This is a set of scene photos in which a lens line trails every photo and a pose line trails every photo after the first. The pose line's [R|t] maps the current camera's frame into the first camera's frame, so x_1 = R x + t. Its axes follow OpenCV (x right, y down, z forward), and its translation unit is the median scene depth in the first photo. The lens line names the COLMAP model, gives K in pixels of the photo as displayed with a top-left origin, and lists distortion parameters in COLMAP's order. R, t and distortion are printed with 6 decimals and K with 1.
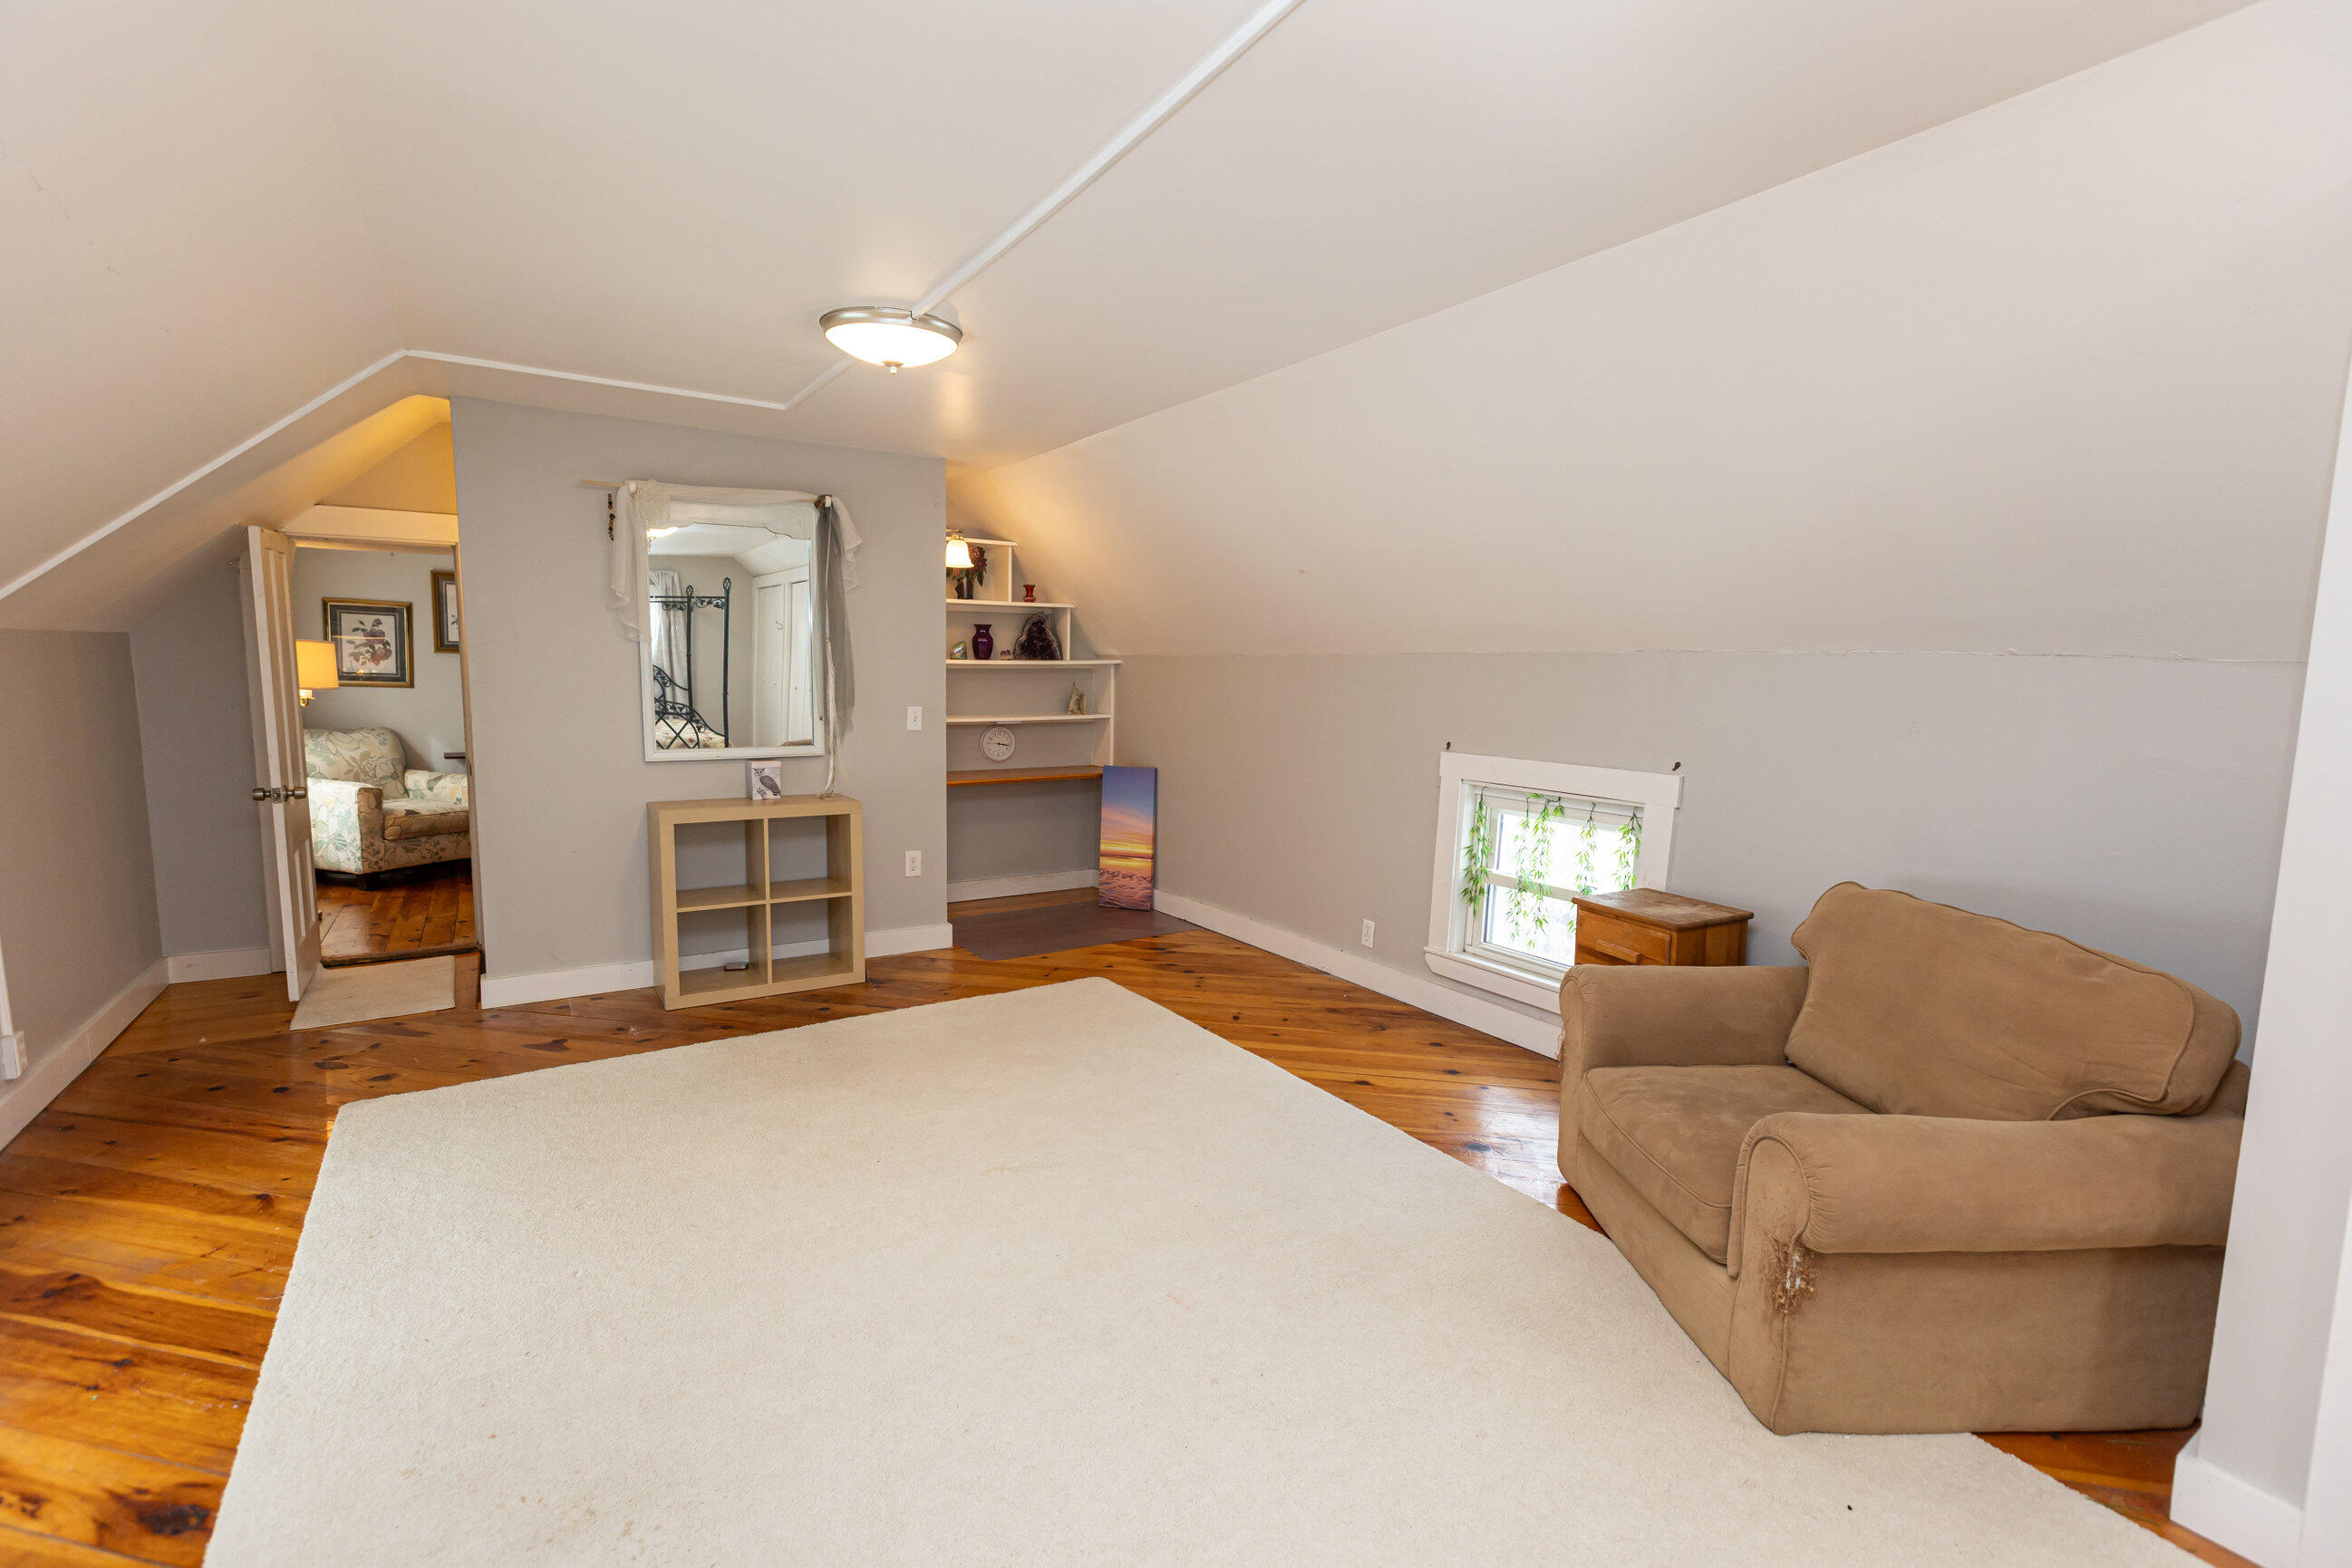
lens RADIAL K [[1064.5, 0, 1177.0], [0, 1064.5, 790.0], [0, 0, 1]] dist [0.002773, 0.001717]
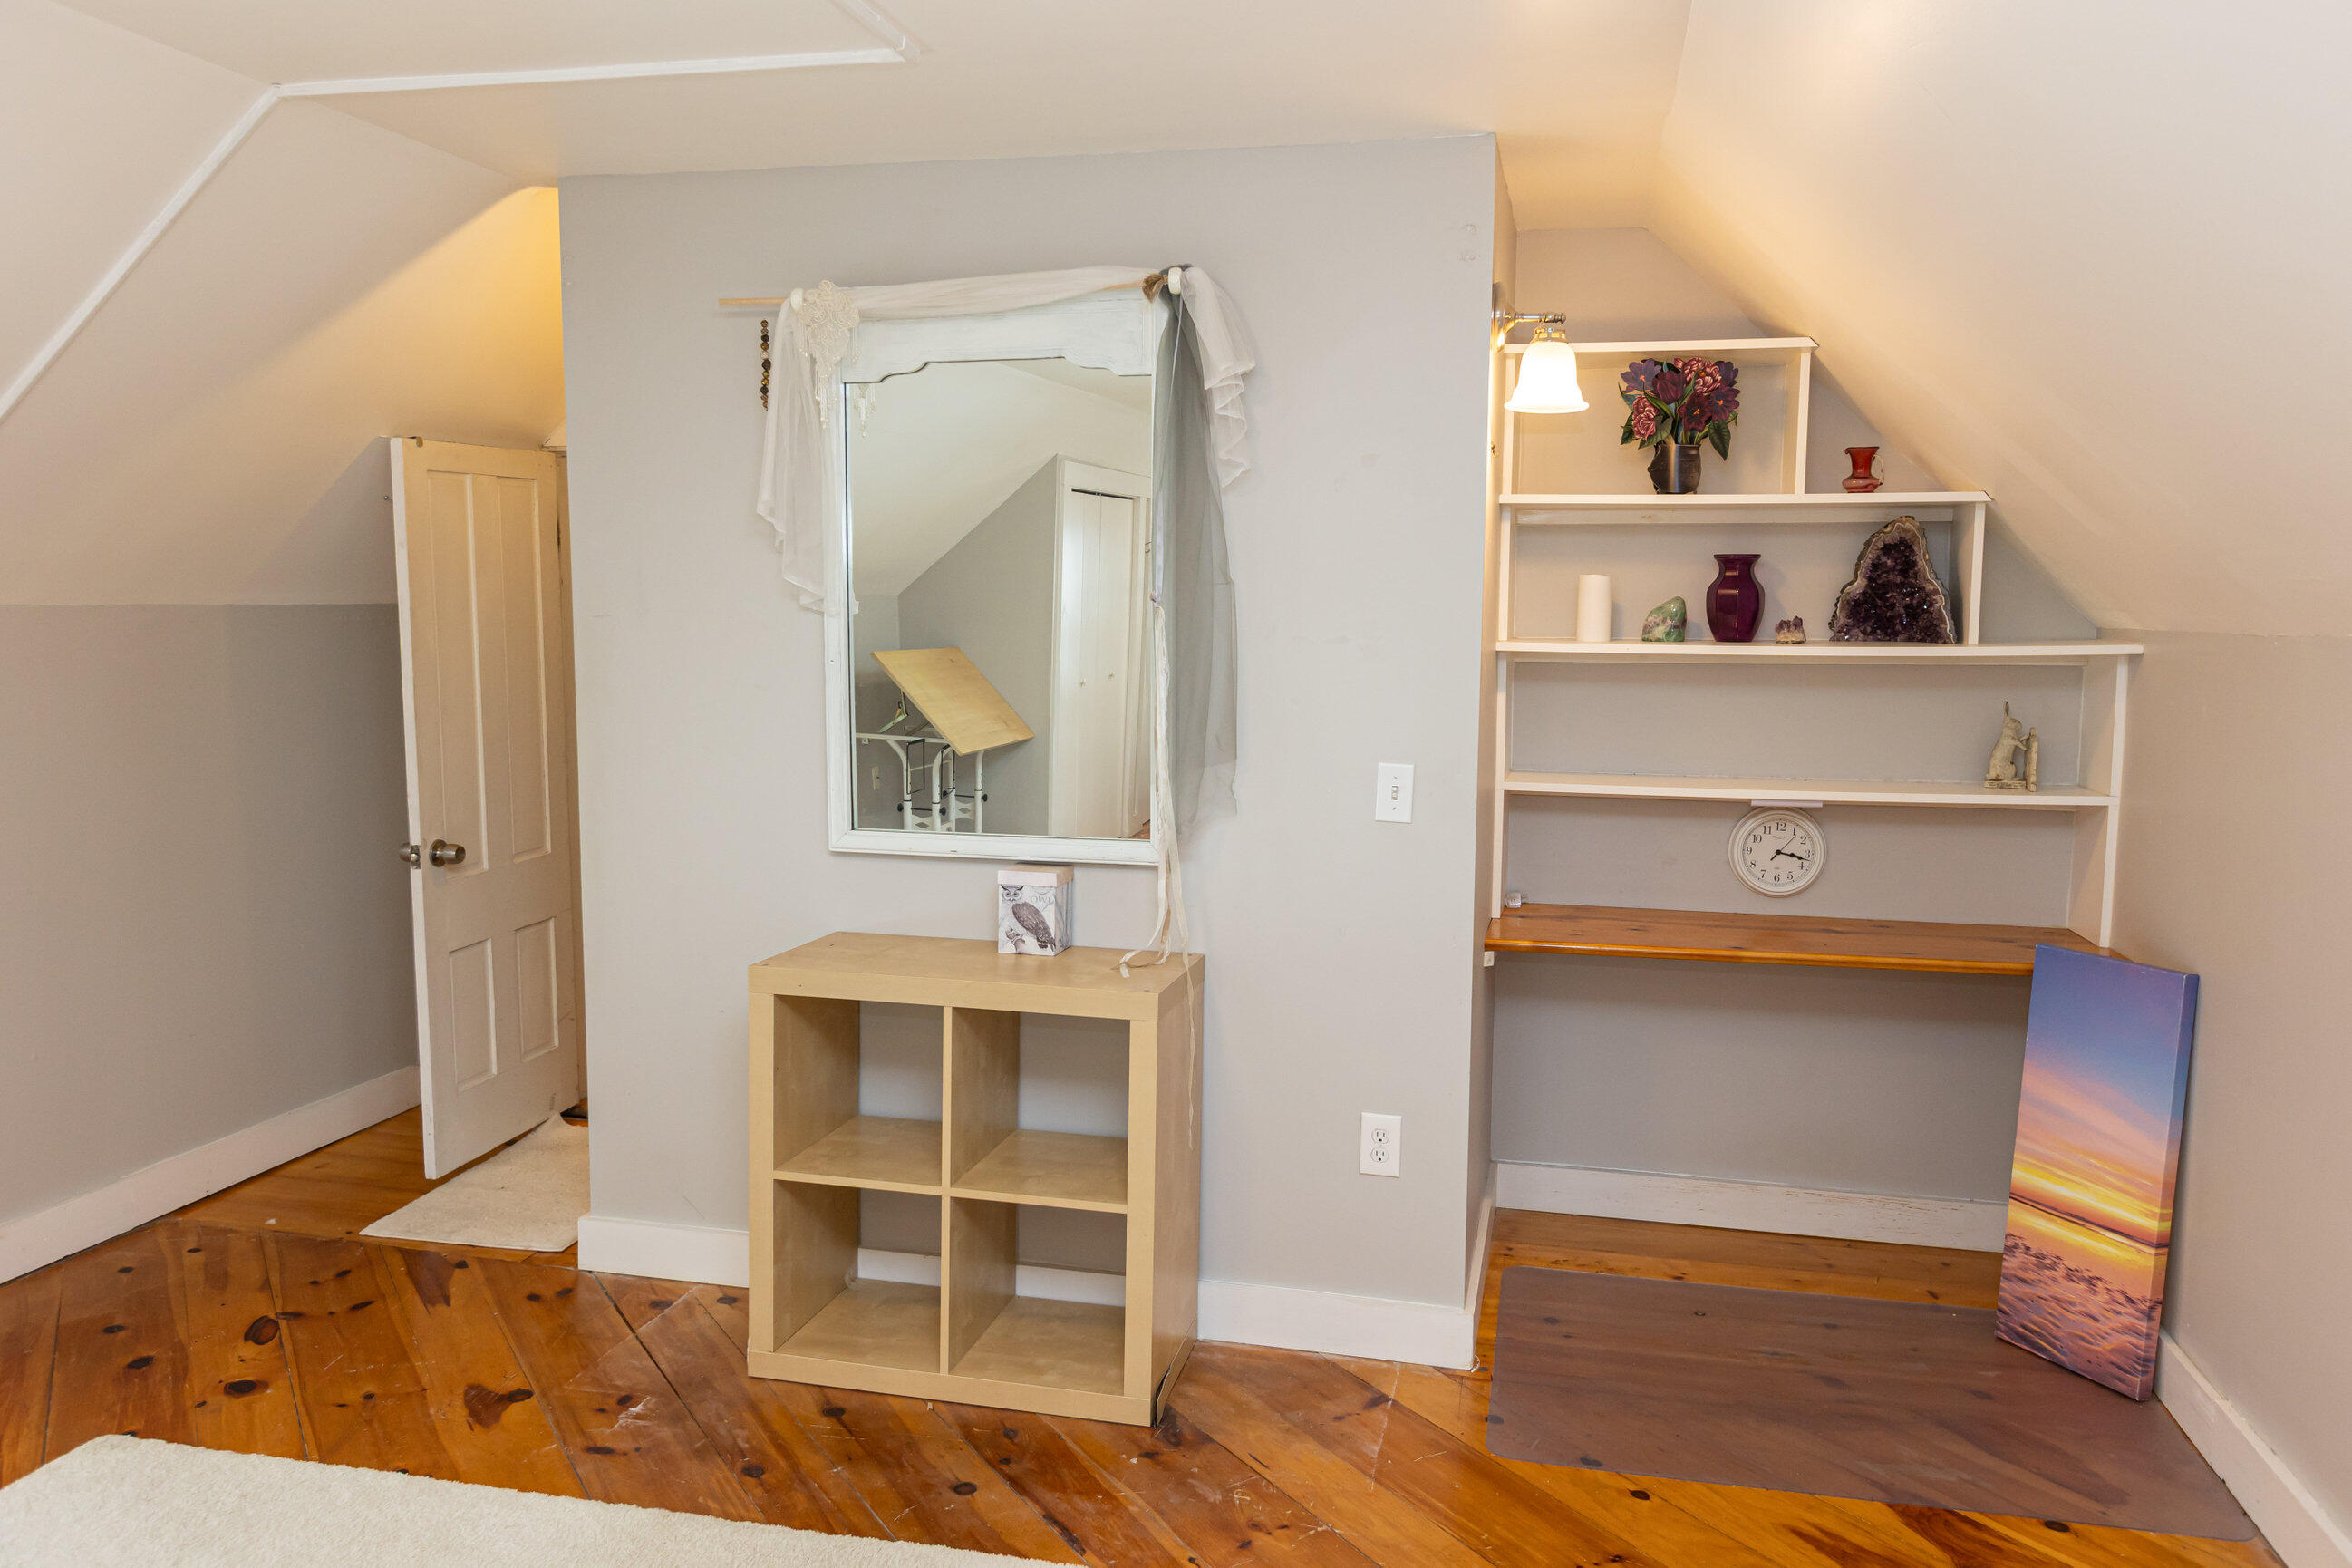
lens RADIAL K [[1693.7, 0, 1174.2], [0, 1693.7, 769.9], [0, 0, 1]] dist [0.002069, -0.007616]
pose [[0.698318, 0.059377, -0.713320, 0.149356], [-0.084088, 0.996458, 0.000627, -0.066650], [0.710831, 0.059544, 0.700838, 0.472885]]
